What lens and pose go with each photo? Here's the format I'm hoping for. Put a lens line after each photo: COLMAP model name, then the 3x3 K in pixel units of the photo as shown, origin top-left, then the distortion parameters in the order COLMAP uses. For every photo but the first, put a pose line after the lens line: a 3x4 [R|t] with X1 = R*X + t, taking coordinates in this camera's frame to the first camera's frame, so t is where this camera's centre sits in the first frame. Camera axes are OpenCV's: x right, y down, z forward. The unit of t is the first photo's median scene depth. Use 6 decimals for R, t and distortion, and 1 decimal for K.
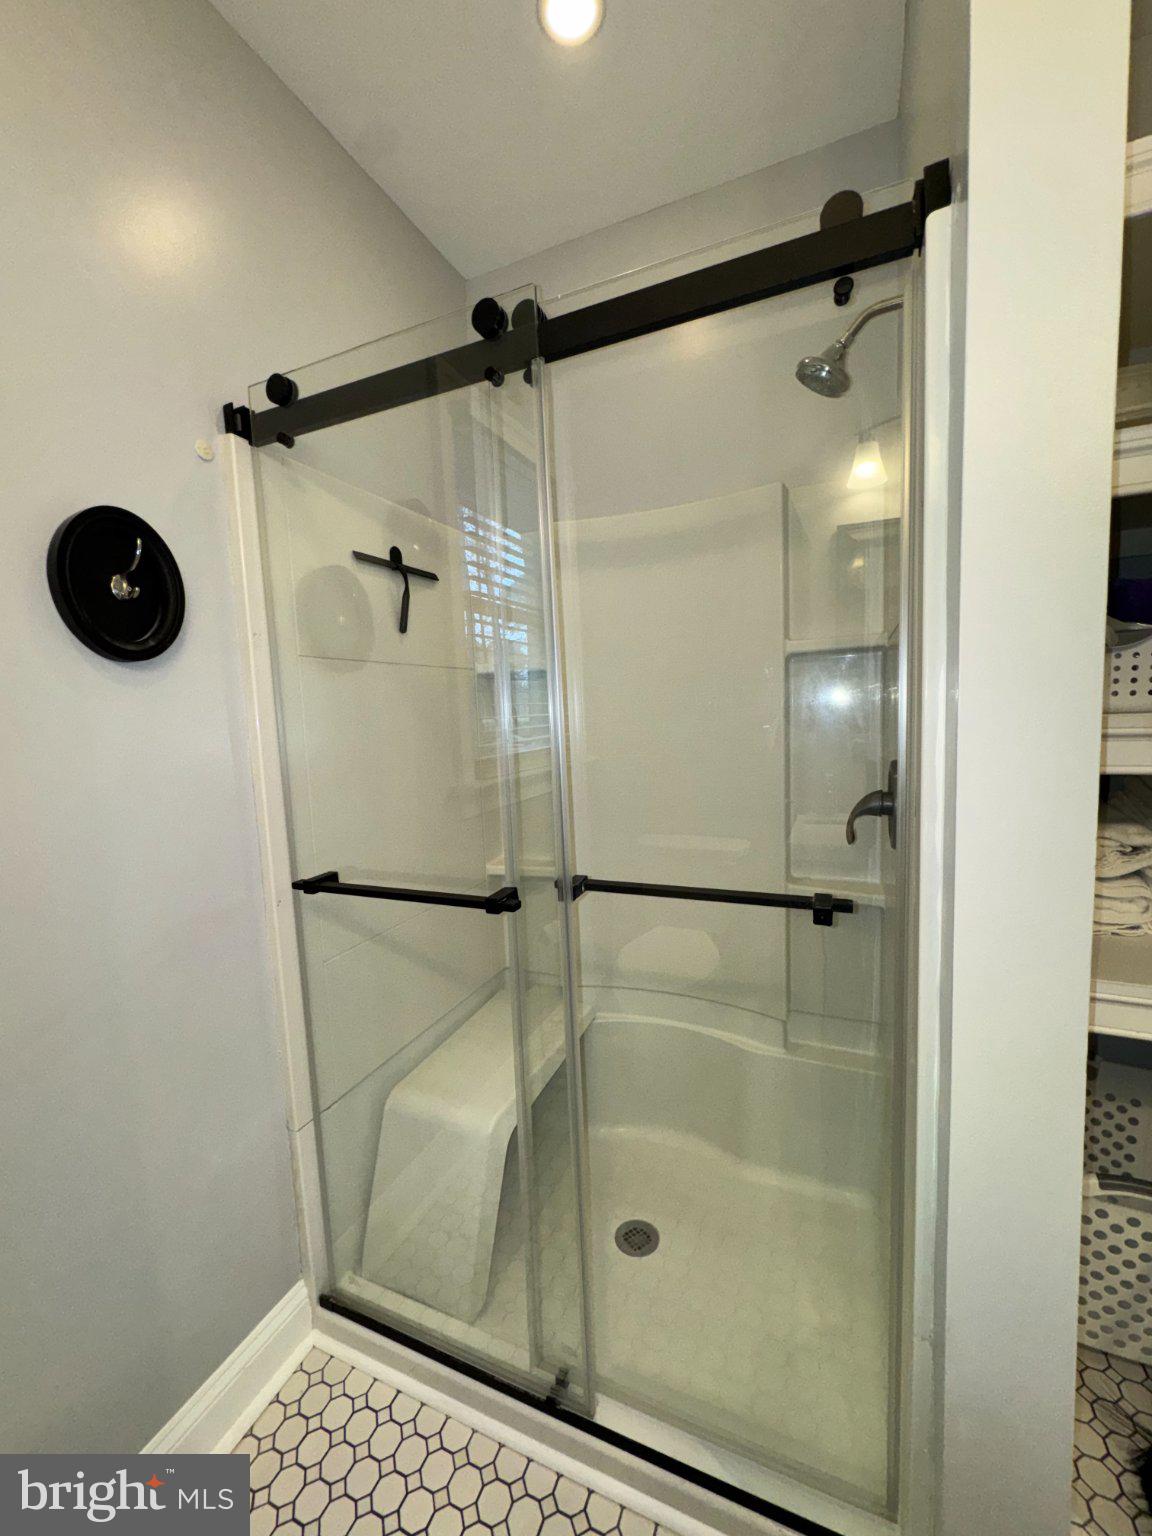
lens RADIAL K [[615.6, 0, 577.7], [0, 615.6, 772.0], [0, 0, 1]] dist [-0.005250, 0.000691]
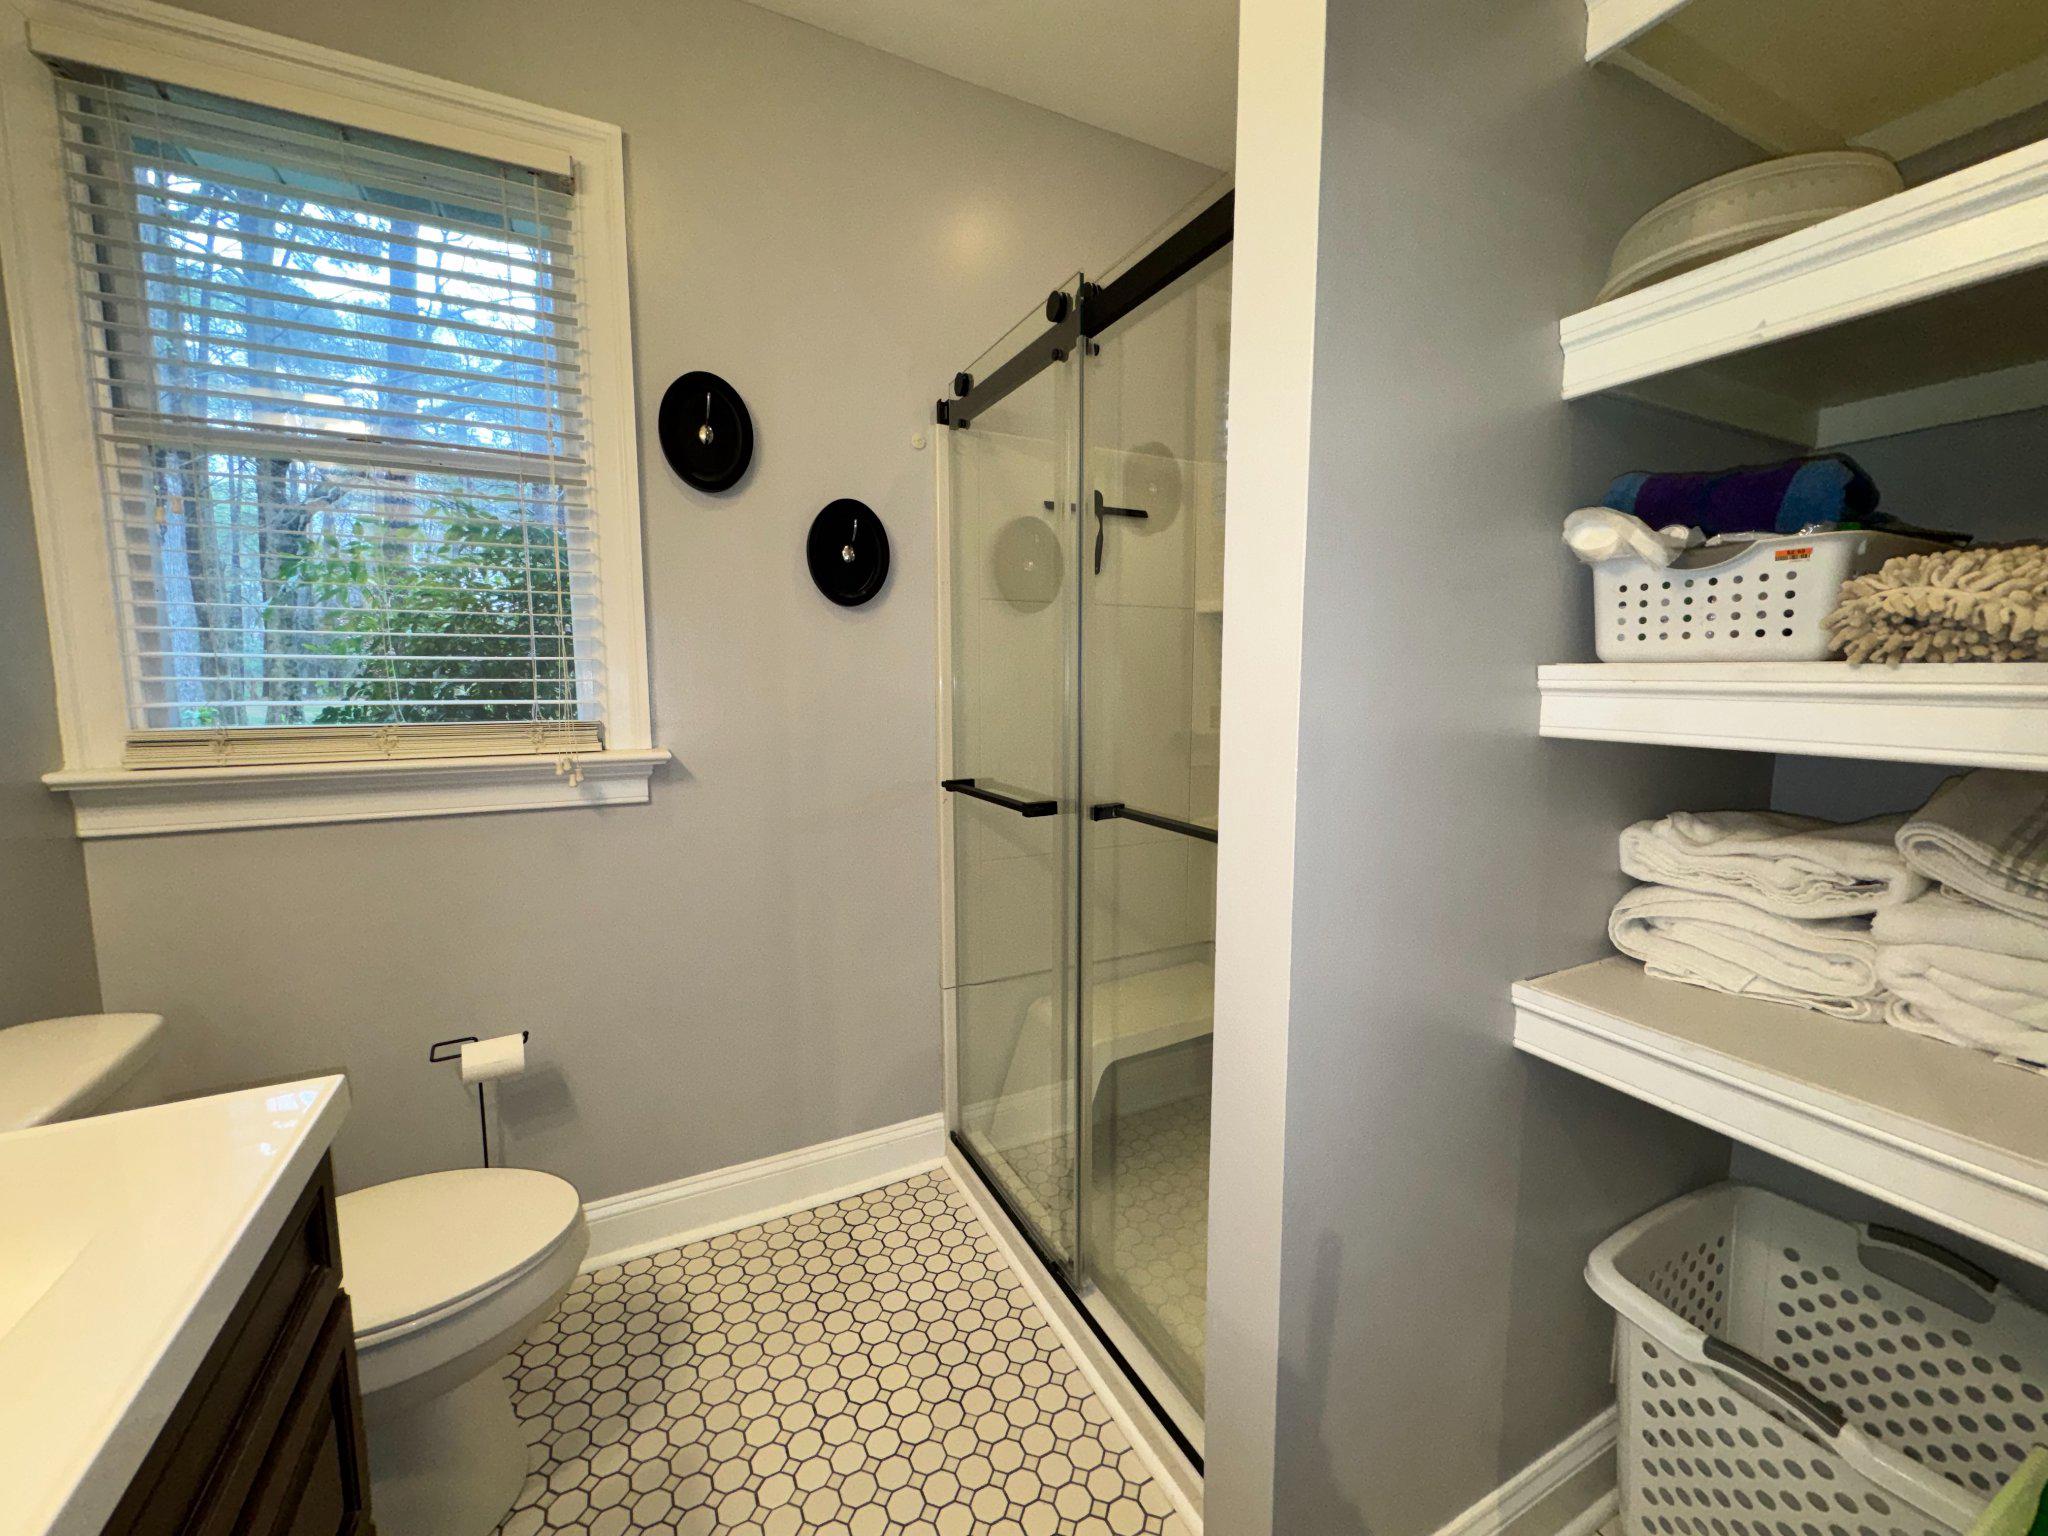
lens RADIAL K [[820.8, 0, 1023.1], [0, 820.8, 769.0], [0, 0, 1]] dist [-0.005250, 0.000691]
pose [[0.769911, 0.113959, -0.627894, 0.729431], [-0.094193, 0.993442, 0.064806, 0.032655], [0.631162, 0.009248, 0.775596, -0.201151]]
